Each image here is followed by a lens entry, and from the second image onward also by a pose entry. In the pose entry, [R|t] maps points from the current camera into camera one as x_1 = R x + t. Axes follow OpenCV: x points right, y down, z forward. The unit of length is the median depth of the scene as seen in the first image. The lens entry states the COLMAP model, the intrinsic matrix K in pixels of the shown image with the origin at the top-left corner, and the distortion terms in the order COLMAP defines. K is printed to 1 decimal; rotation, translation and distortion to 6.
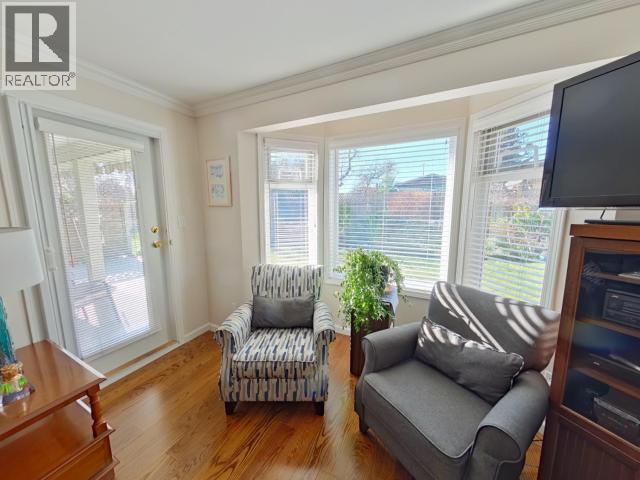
lens RADIAL K [[230.1, 0, 321.3], [0, 230.1, 236.8], [0, 0, 1]] dist [-0.003543, -0.001126]
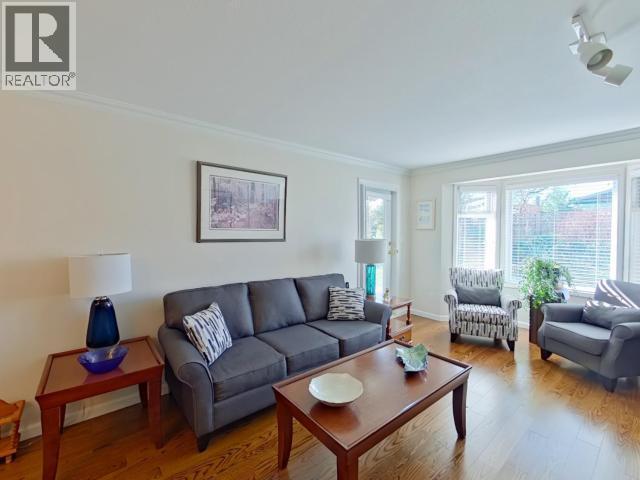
lens RADIAL K [[286.7, 0, 317.2], [0, 286.7, 240.6], [0, 0, 1]] dist [-0.003997, -0.002298]
pose [[0.913278, 0.011756, -0.407167, -0.392869], [-0.050401, 0.995164, -0.084316, 0.179868], [0.404207, 0.097526, 0.909453, -1.340769]]
